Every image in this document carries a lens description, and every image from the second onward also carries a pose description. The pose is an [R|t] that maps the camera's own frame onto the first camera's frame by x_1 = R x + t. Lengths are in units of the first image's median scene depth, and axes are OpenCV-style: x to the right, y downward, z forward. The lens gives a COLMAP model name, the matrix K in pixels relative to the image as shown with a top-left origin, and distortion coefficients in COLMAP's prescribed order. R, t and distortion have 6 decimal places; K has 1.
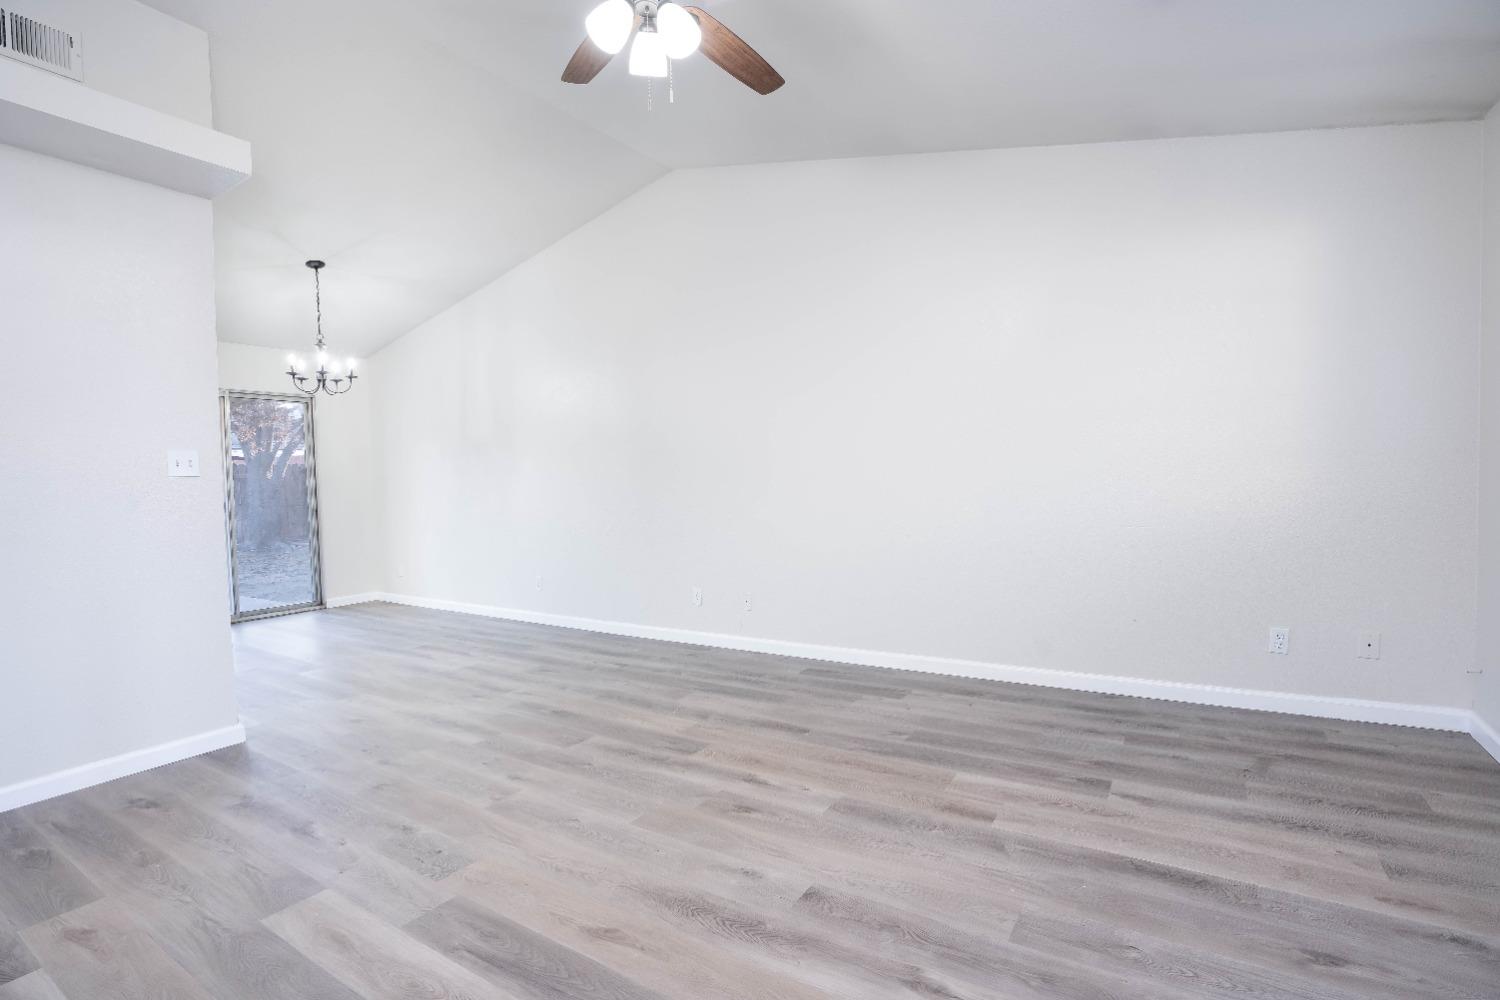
lens RADIAL K [[692.2, 0, 750.0], [0, 692.2, 500.0], [0, 0, 1]] dist [-0.000160, -0.000047]
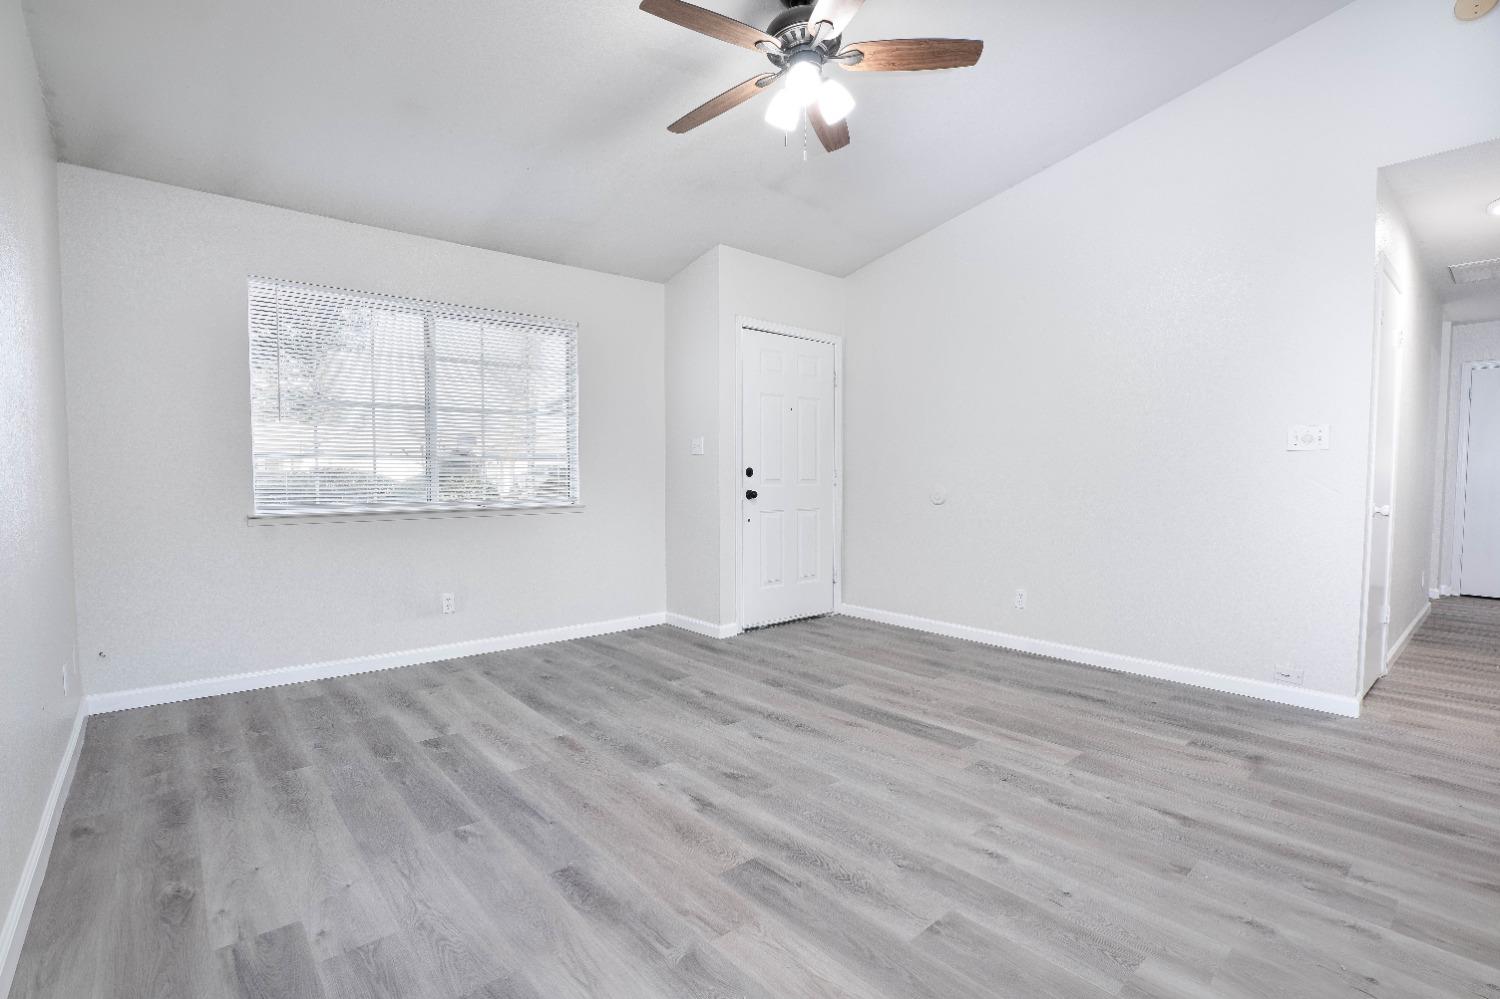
lens RADIAL K [[684.4, 0, 750.0], [0, 684.4, 499.5], [0, 0, 1]] dist [0.000072, 0.000025]
pose [[-0.957493, 0.018210, 0.287882, -0.321896], [0.037438, 0.997409, 0.061426, -0.040638], [-0.286018, 0.069593, -0.955694, 1.844198]]
